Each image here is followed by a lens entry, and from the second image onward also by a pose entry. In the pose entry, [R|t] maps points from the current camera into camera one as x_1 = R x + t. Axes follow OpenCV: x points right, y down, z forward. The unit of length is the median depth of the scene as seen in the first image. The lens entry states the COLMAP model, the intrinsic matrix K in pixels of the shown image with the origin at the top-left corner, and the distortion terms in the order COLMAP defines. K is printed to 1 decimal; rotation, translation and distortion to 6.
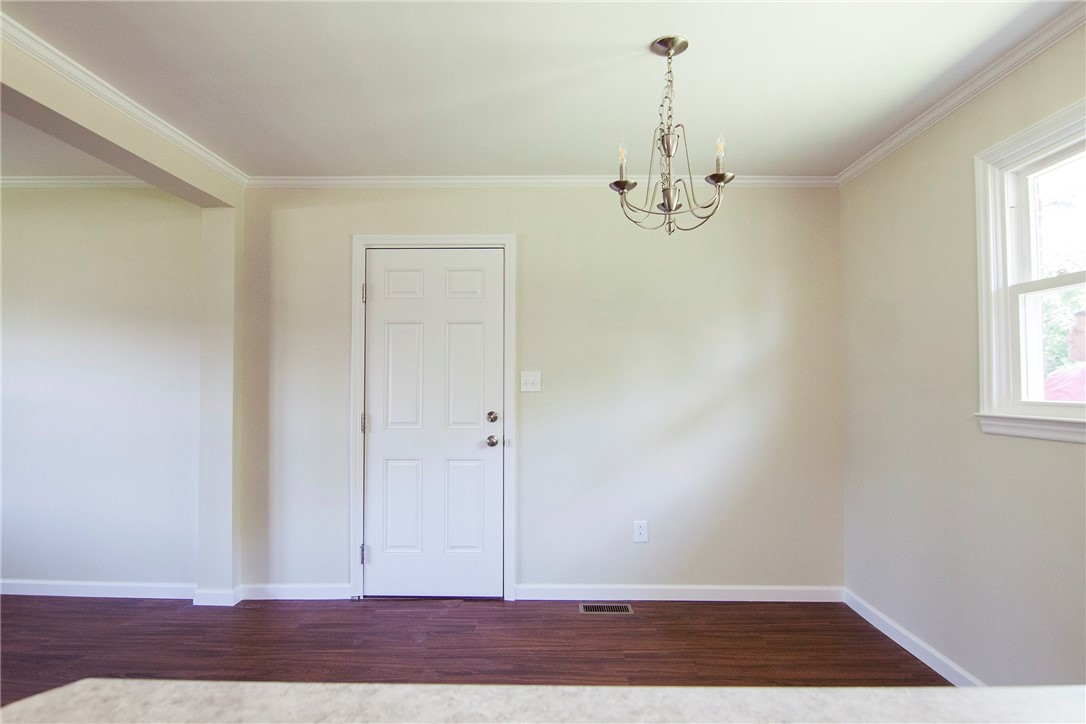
lens RADIAL K [[590.7, 0, 548.3], [0, 590.7, 368.3], [0, 0, 1]] dist [-0.013355, -0.004651]
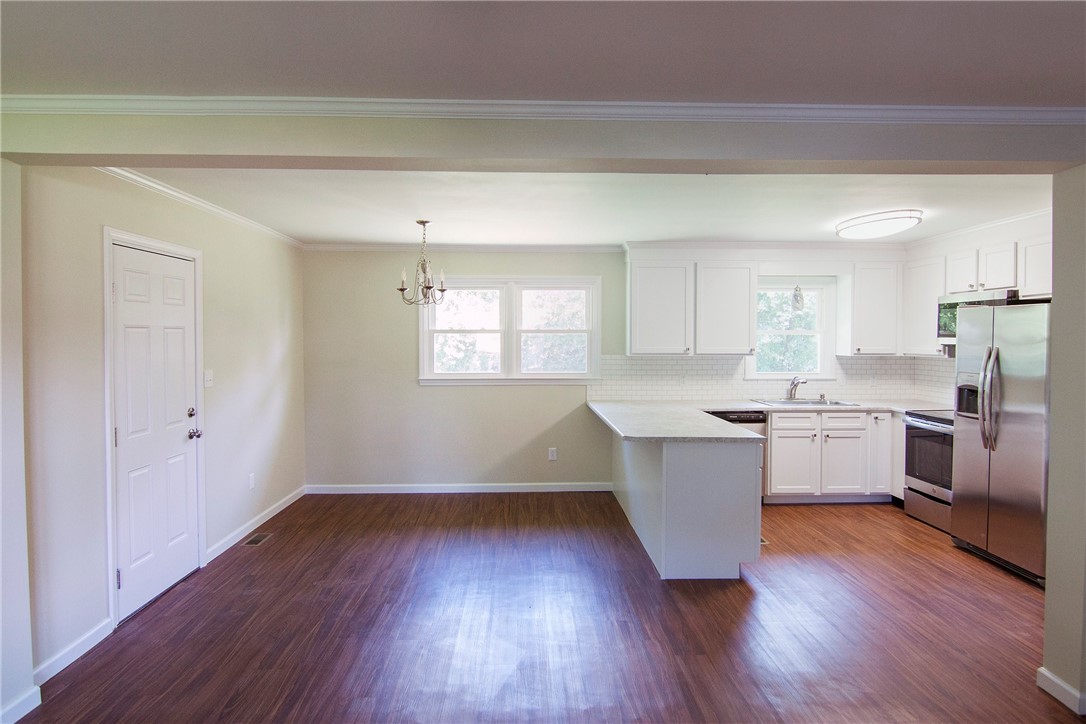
lens RADIAL K [[587.3, 0, 538.8], [0, 587.3, 354.5], [0, 0, 1]] dist [-0.031231, -0.001506]
pose [[-0.032416, -0.027536, 0.999095, -1.536669], [-0.023359, 0.999368, 0.026785, -0.092284], [-0.999201, -0.022470, -0.033039, 0.480582]]
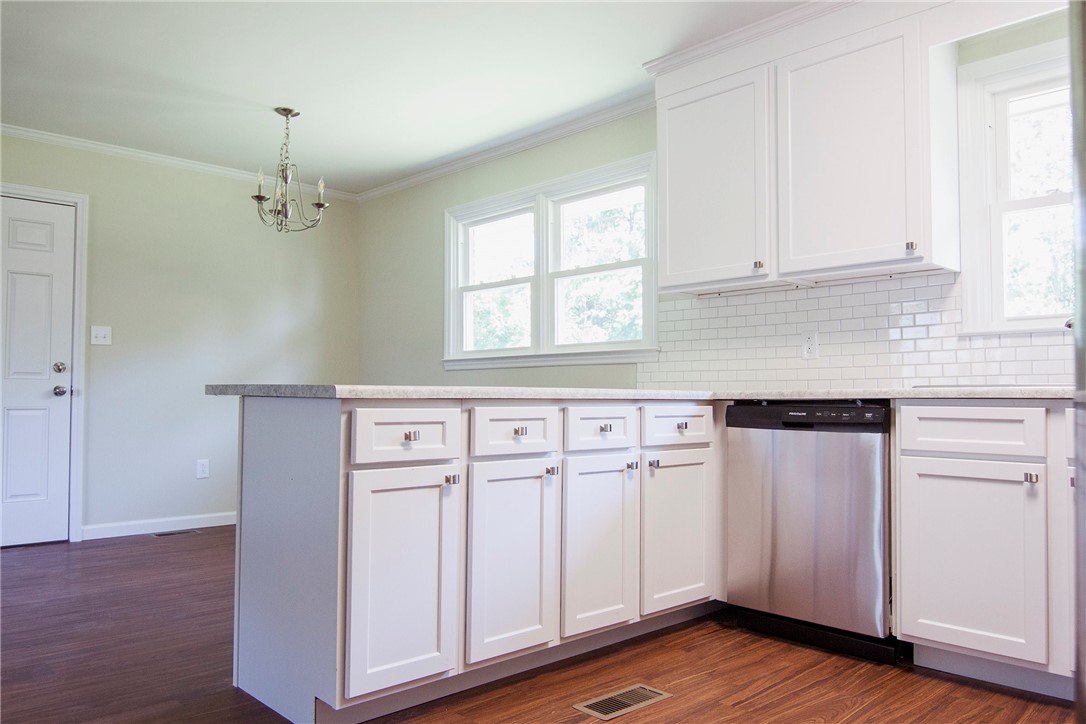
lens RADIAL K [[790.8, 0, 546.5], [0, 790.8, 370.0], [0, 0, 1]] dist [-0.000890, -0.003299]
pose [[0.712108, 0.023577, 0.701674, -0.580995], [-0.017973, 0.999721, -0.015351, 0.117238], [-0.701840, -0.001680, 0.712332, -0.742711]]
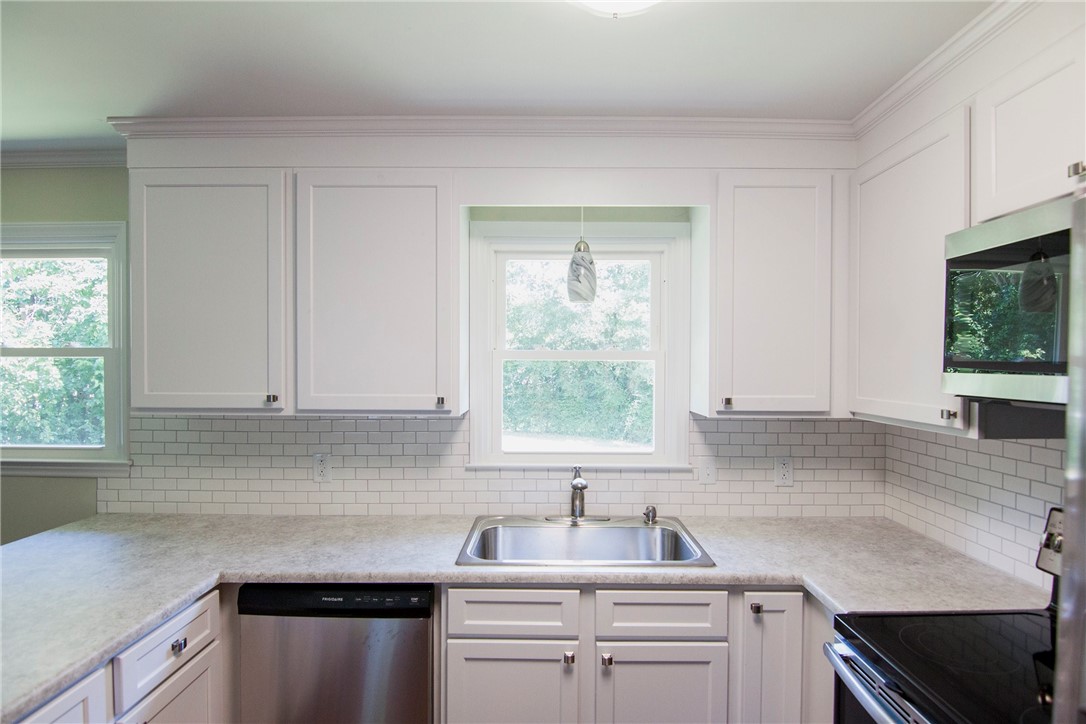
lens RADIAL K [[553.1, 0, 546.6], [0, 553.1, 372.3], [0, 0, 1]] dist [-0.019231, -0.001966]
pose [[-0.013540, -0.013752, 0.999814, -0.248162], [-0.027081, 0.999544, 0.013381, -0.122898], [-0.999542, -0.026895, -0.013906, -0.465305]]
